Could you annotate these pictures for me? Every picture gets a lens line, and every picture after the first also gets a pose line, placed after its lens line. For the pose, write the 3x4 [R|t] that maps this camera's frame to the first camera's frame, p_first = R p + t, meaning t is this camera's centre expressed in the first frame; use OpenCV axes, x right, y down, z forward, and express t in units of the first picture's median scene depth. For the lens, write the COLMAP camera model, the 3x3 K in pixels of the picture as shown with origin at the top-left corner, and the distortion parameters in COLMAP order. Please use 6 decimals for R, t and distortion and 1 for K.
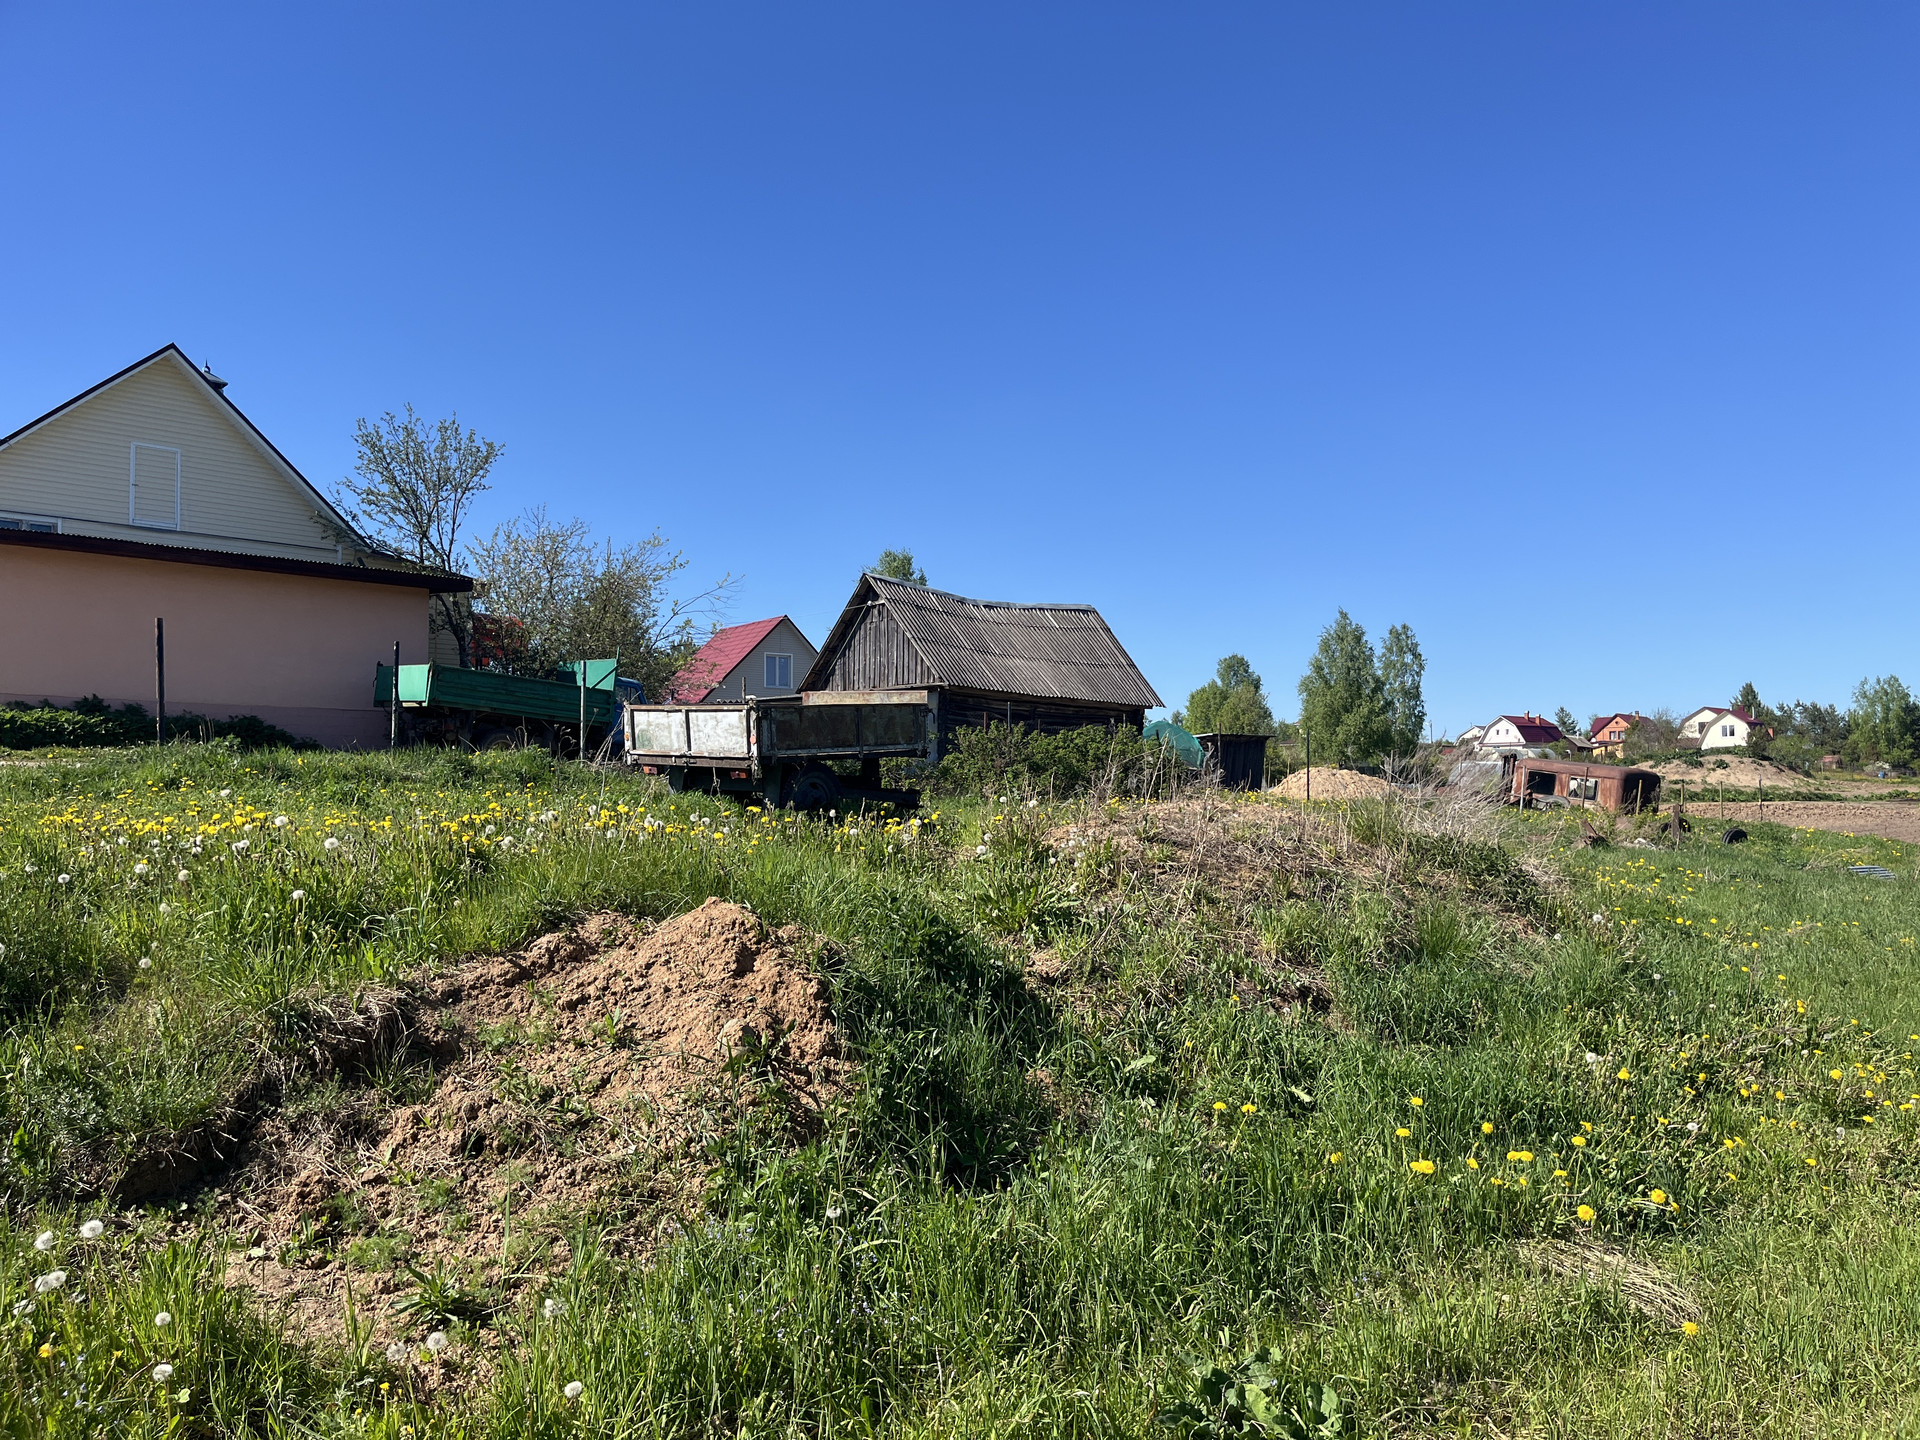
lens RADIAL K [[1448.9, 0, 976.9], [0, 1448.9, 740.2], [0, 0, 1]] dist [0.068418, -0.091692]
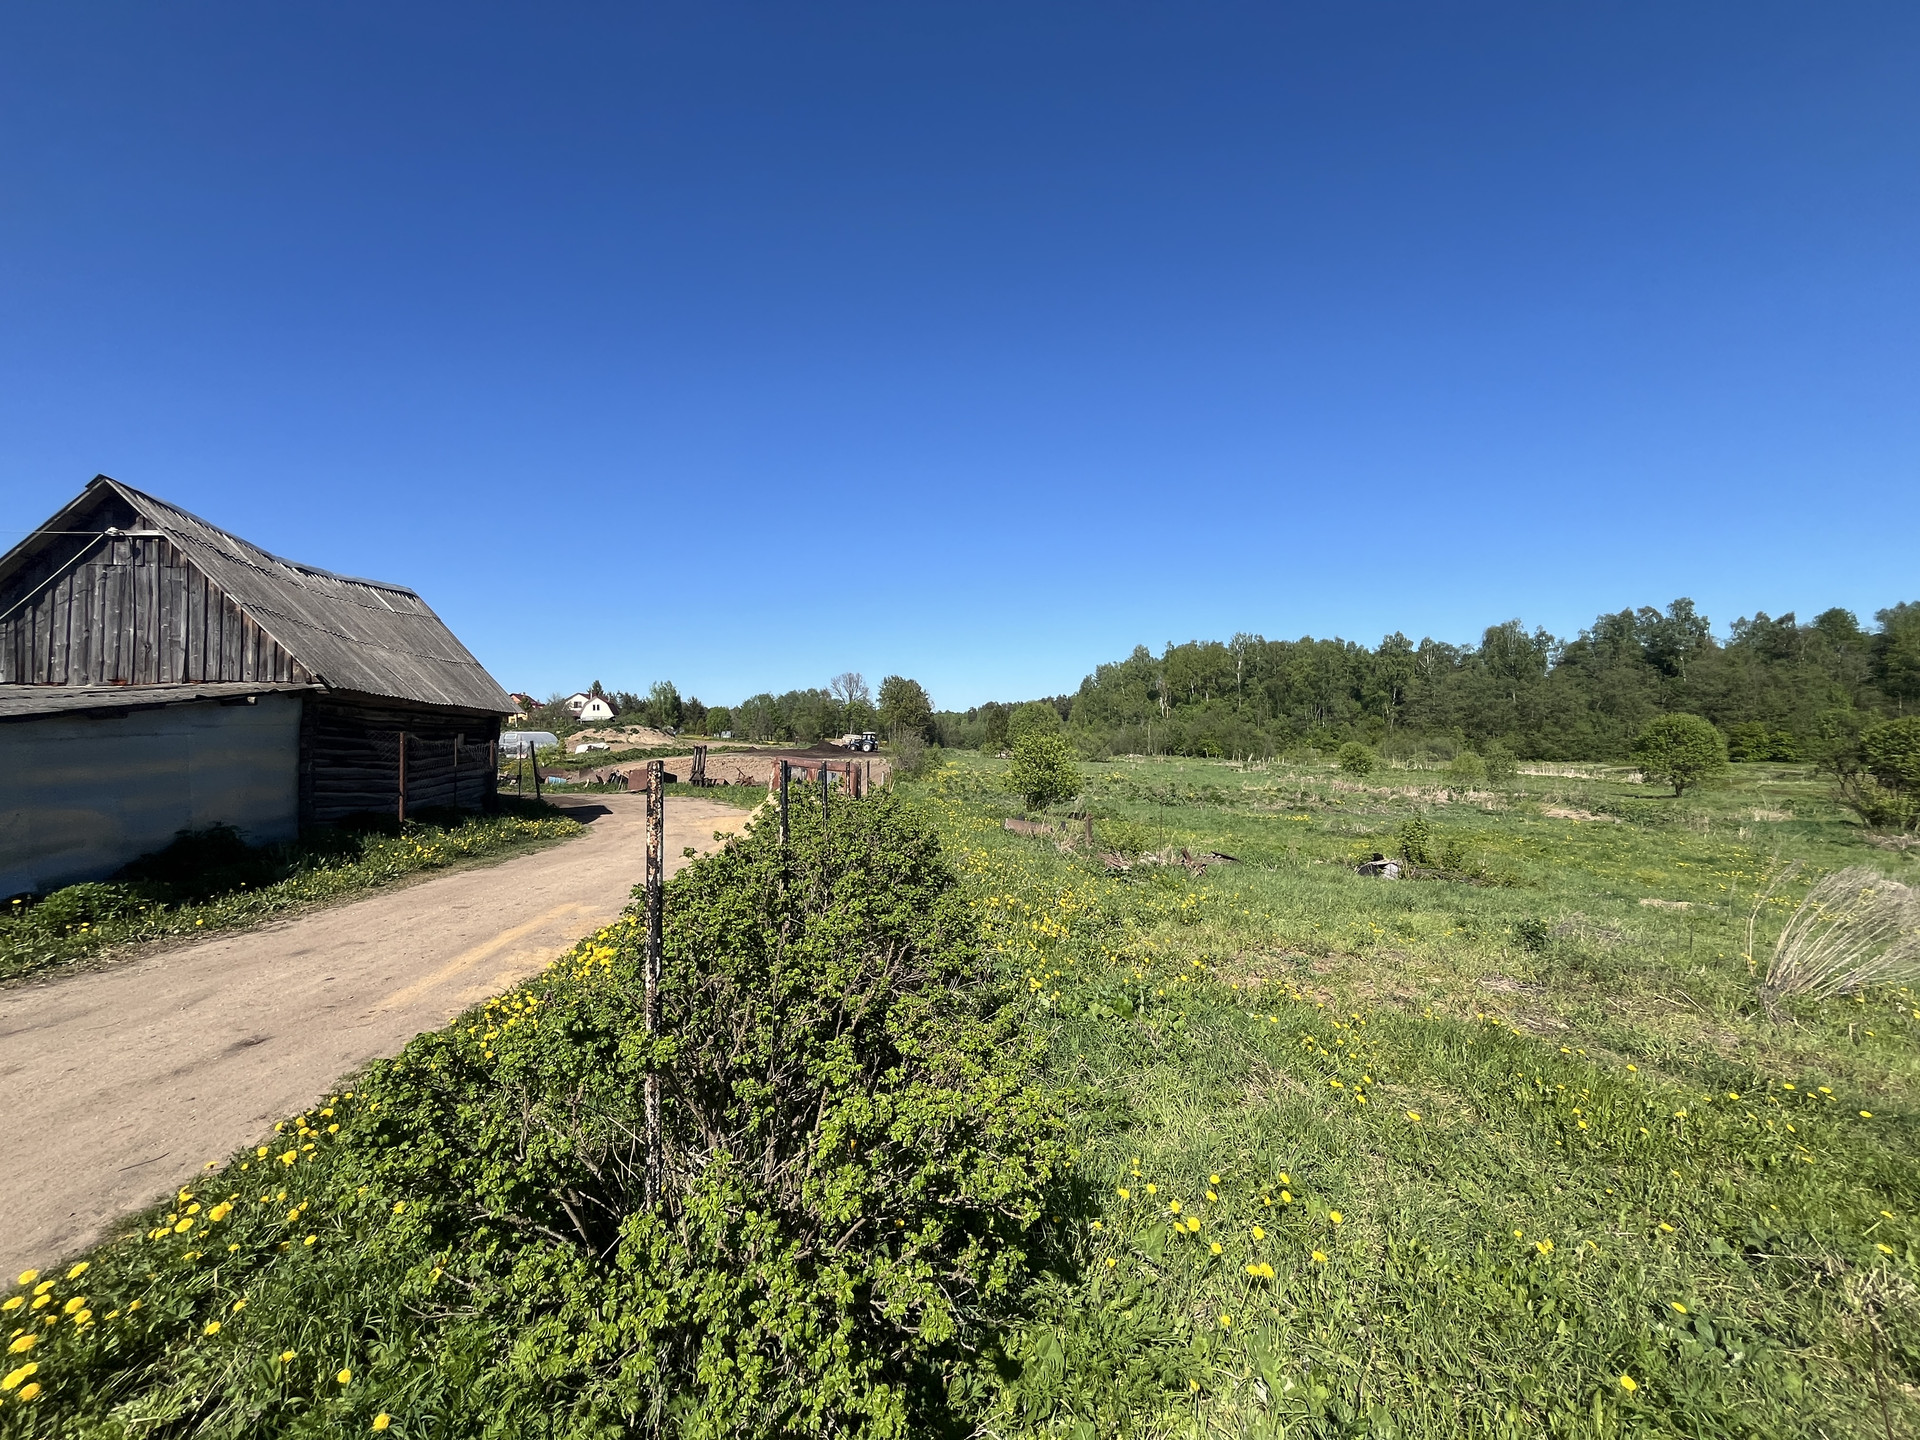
lens RADIAL K [[781.6, 0, 962.0], [0, 781.6, 717.6], [0, 0, 1]] dist [-0.002253, -0.000564]
pose [[0.551759, 0.016338, 0.833843, -0.170232], [-0.028758, 0.999586, -0.000556, -0.037495], [-0.833507, -0.023673, 0.552001, 0.663290]]
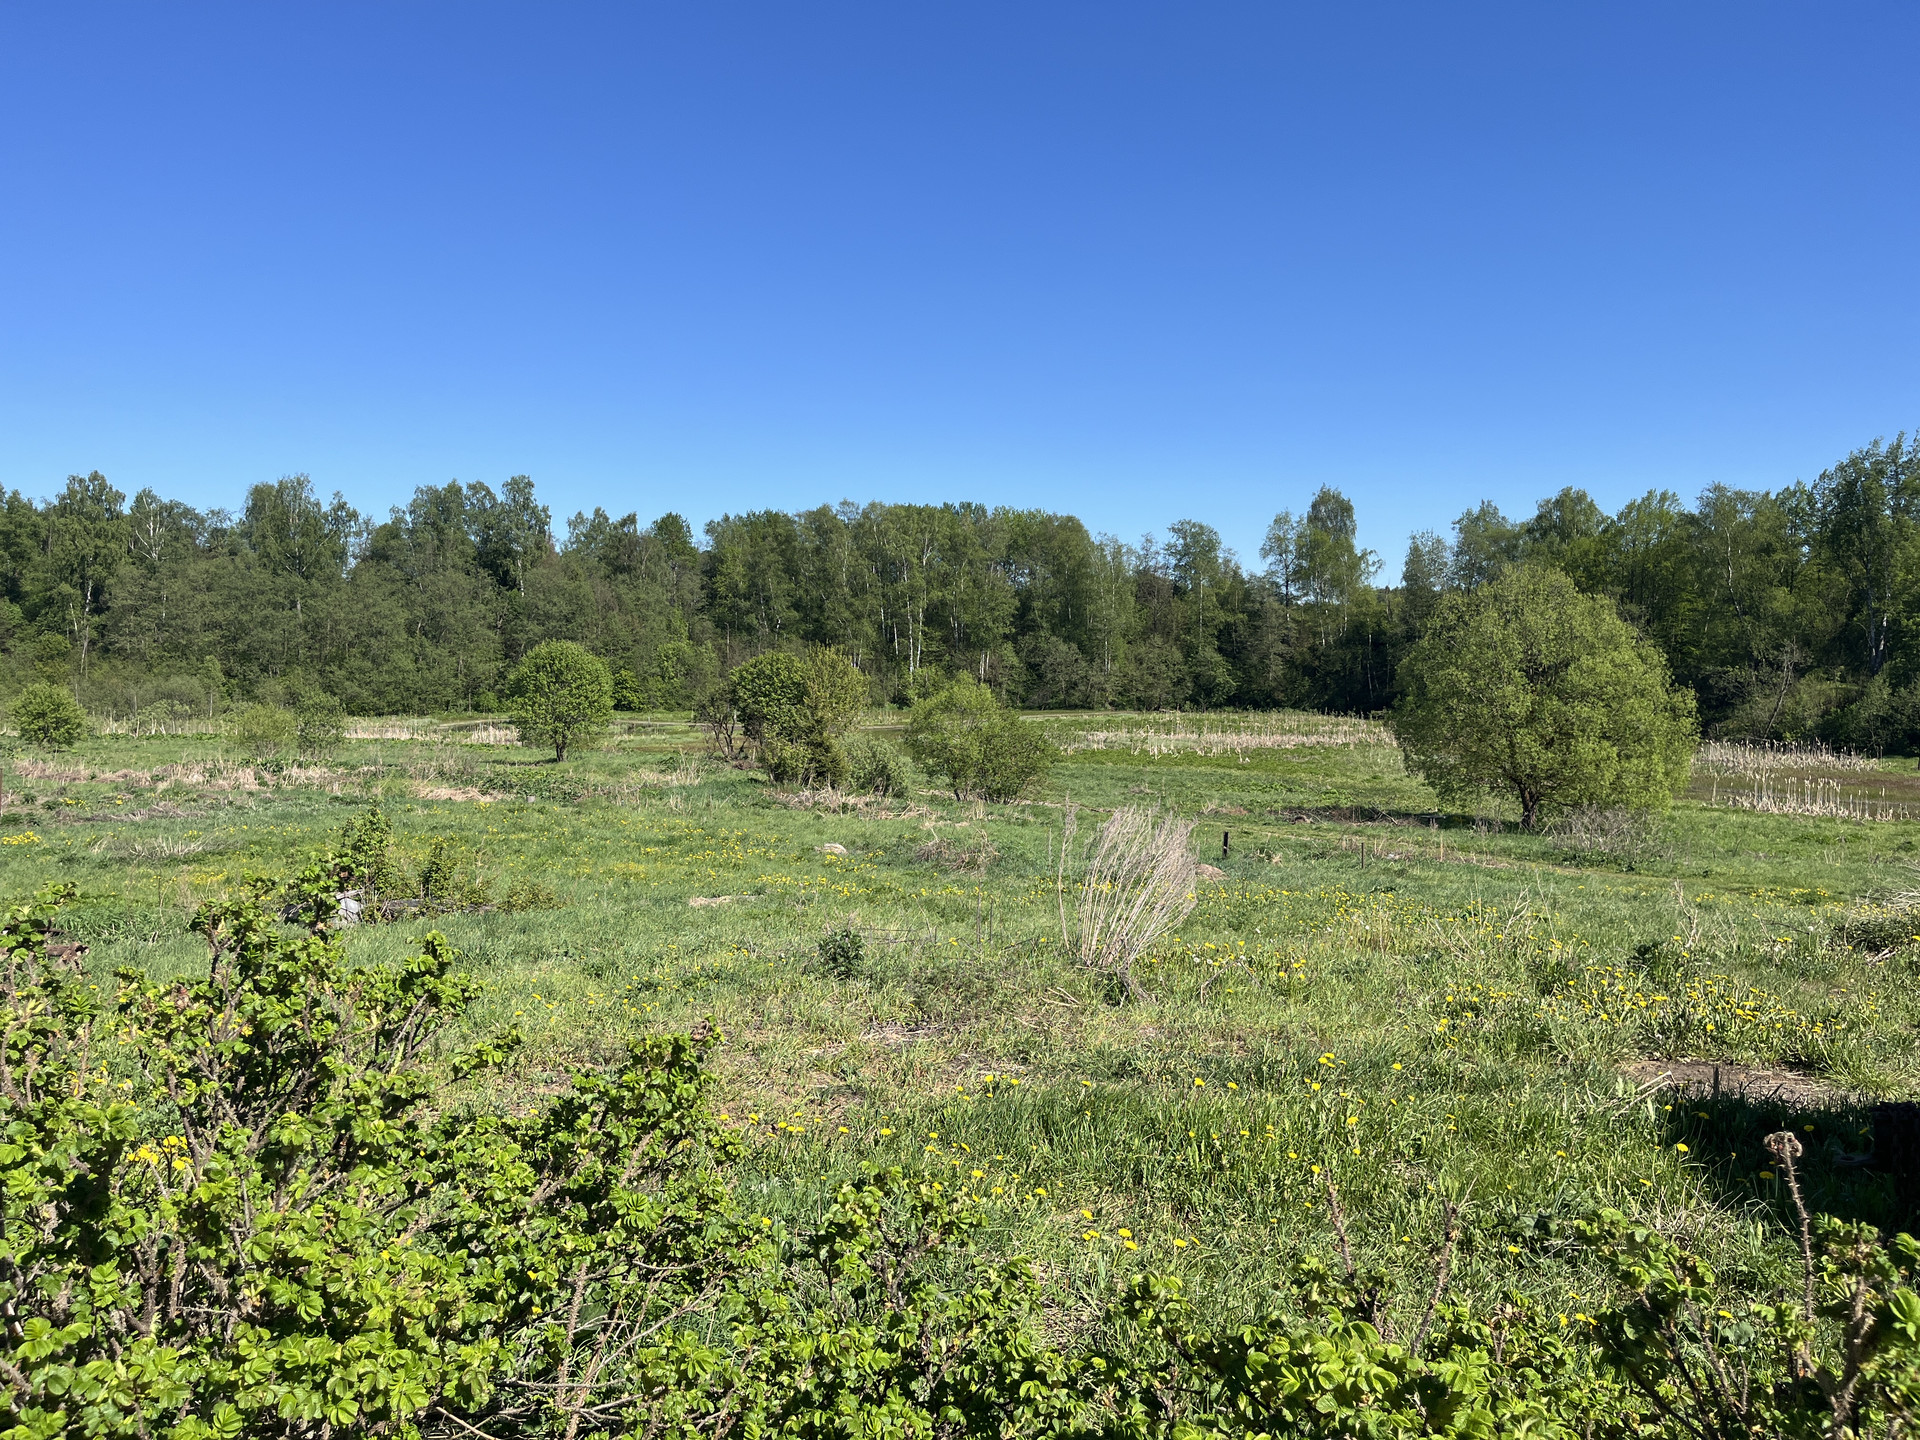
lens RADIAL K [[1448.9, 0, 960.3], [0, 1448.9, 735.7], [0, 0, 1]] dist [0.068418, -0.091692]
pose [[-0.453424, -0.039875, 0.890403, -0.129820], [-0.039410, 0.998919, 0.024666, -0.025375], [-0.890423, -0.023907, -0.454505, 0.778633]]
